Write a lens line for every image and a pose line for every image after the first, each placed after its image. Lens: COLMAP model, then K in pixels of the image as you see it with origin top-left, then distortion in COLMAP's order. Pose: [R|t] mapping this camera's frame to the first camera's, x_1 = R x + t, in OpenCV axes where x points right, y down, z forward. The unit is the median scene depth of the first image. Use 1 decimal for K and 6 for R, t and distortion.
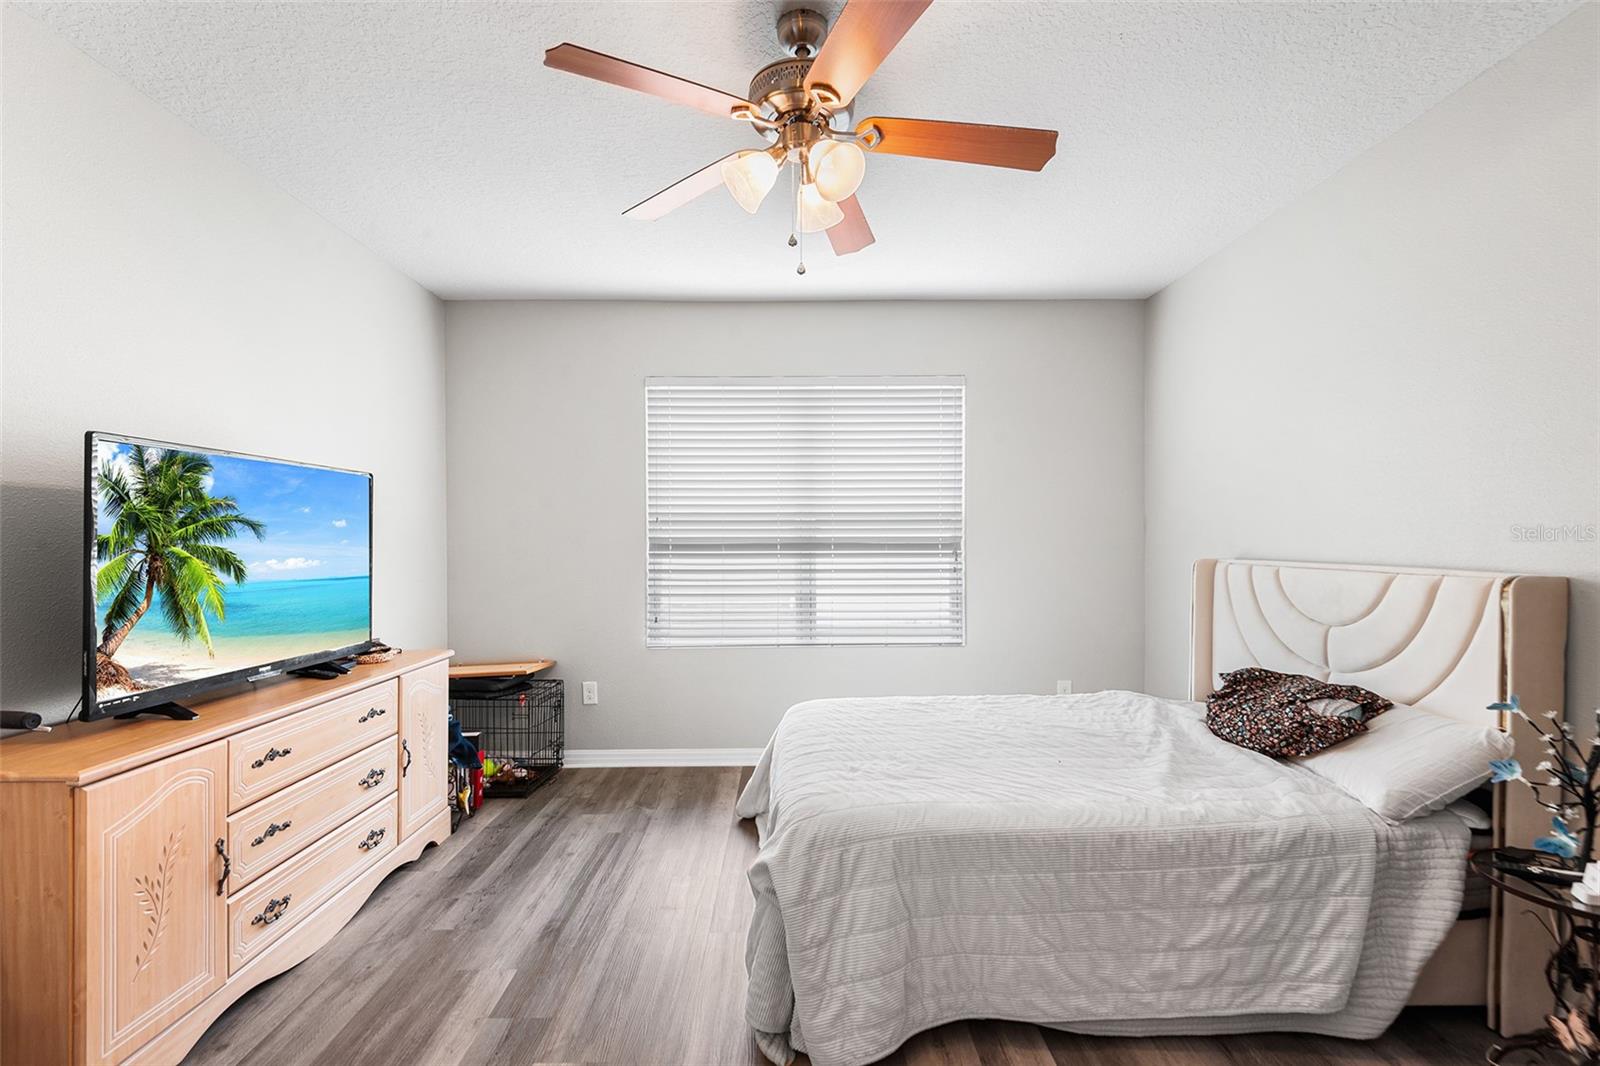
lens RADIAL K [[734.8, 0, 797.4], [0, 734.8, 542.0], [0, 0, 1]] dist [0.022481, -0.010310]
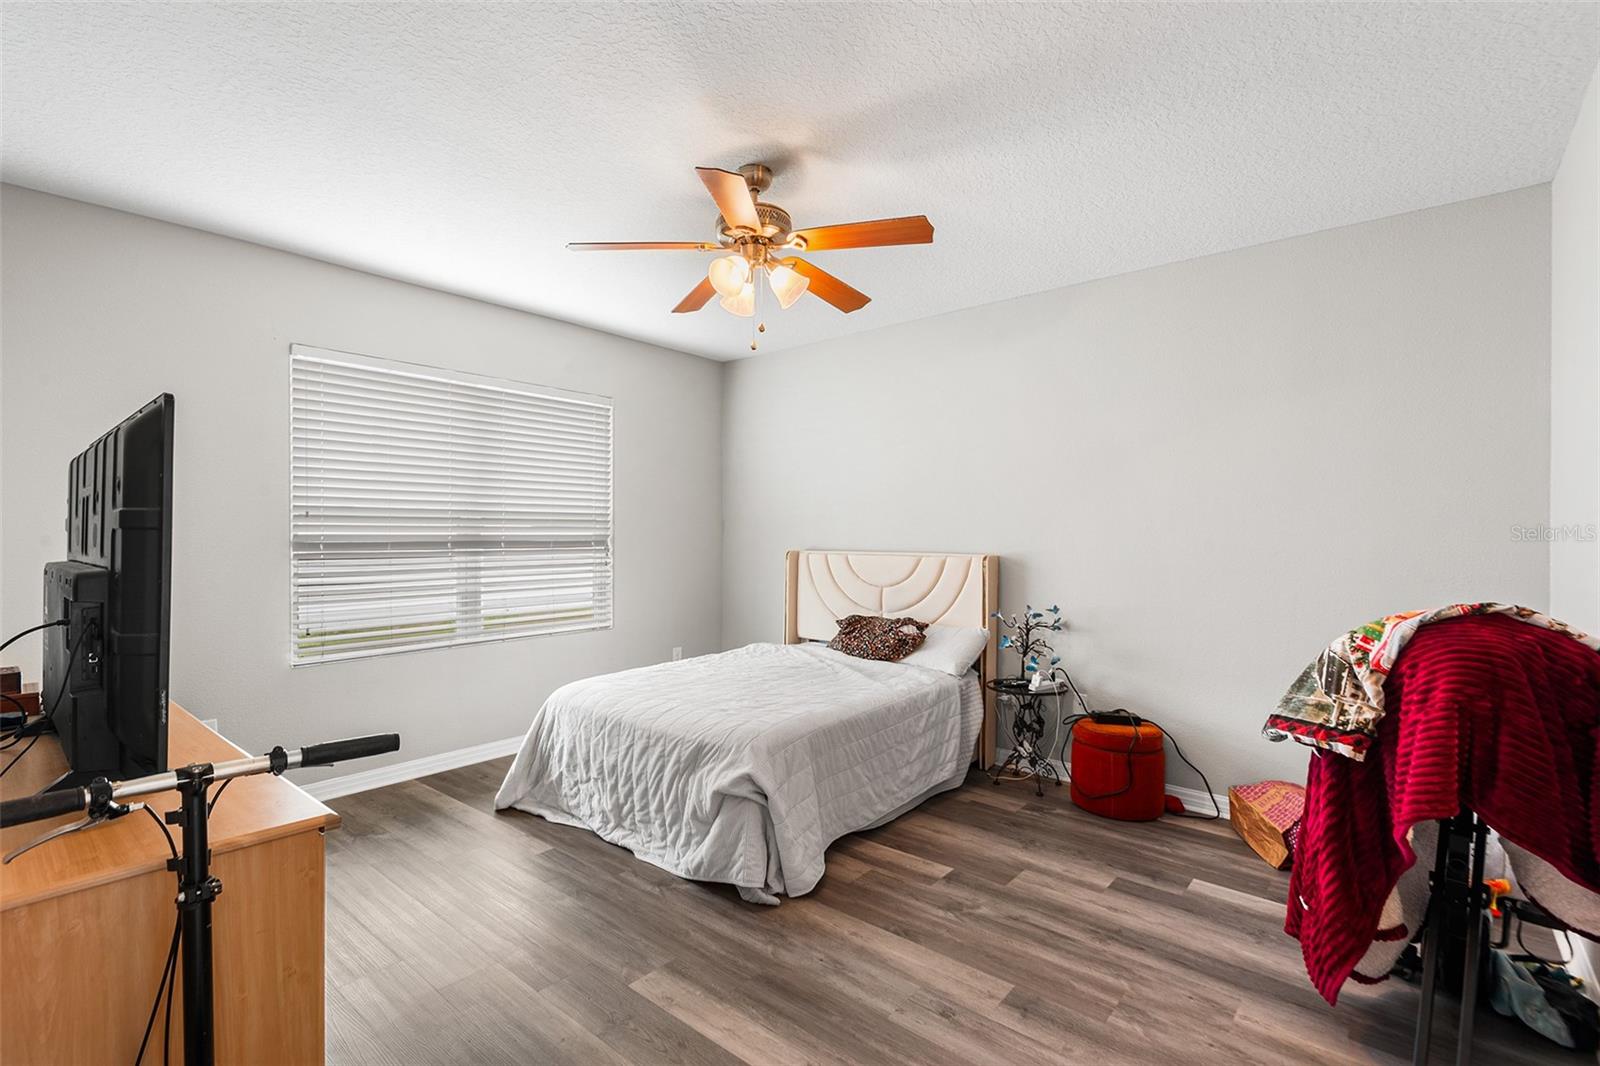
lens RADIAL K [[733.9, 0, 792.1], [0, 733.9, 536.4], [0, 0, 1]] dist [0.040057, -0.026445]
pose [[0.652574, 0.000831, 0.757724, -0.821021], [0.000943, 0.999998, -0.001909, -0.004398], [-0.757724, 0.001961, 0.652572, 0.027285]]
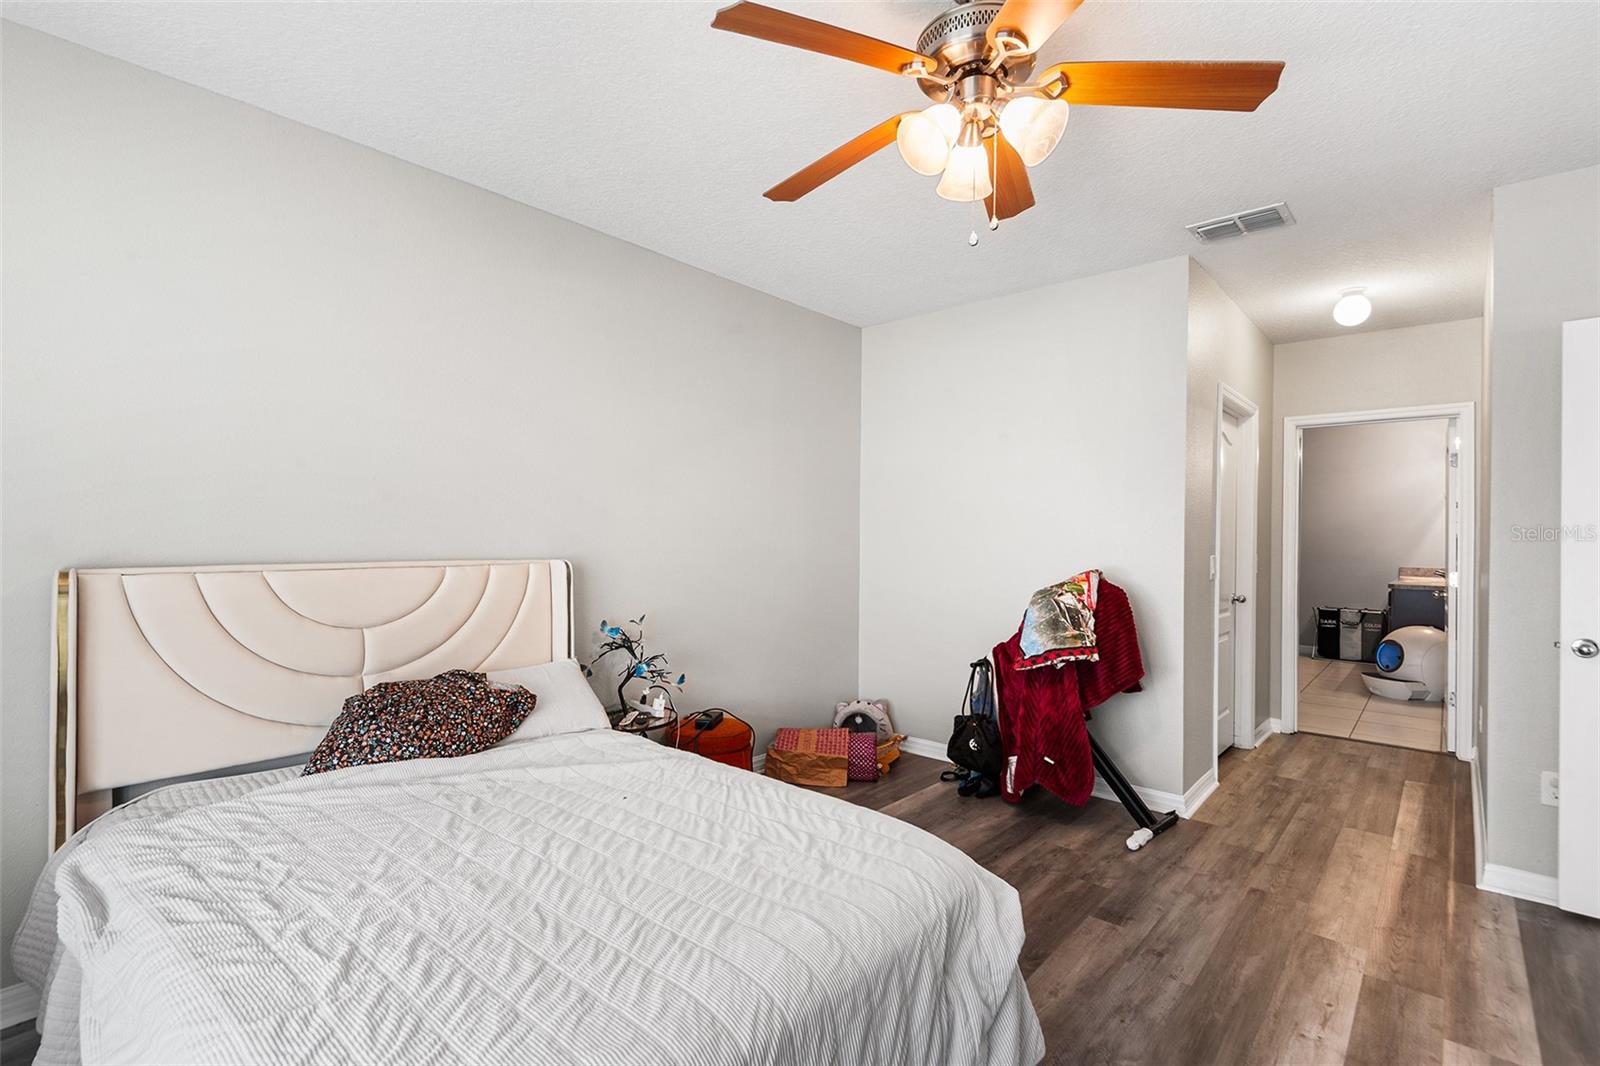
lens RADIAL K [[733.9, 0, 792.1], [0, 733.9, 536.4], [0, 0, 1]] dist [0.040057, -0.026445]
pose [[-0.747862, -0.003357, 0.663846, -0.354891], [-0.002884, 0.999994, 0.001808, -0.008856], [-0.663848, -0.000562, -0.747867, 1.483834]]
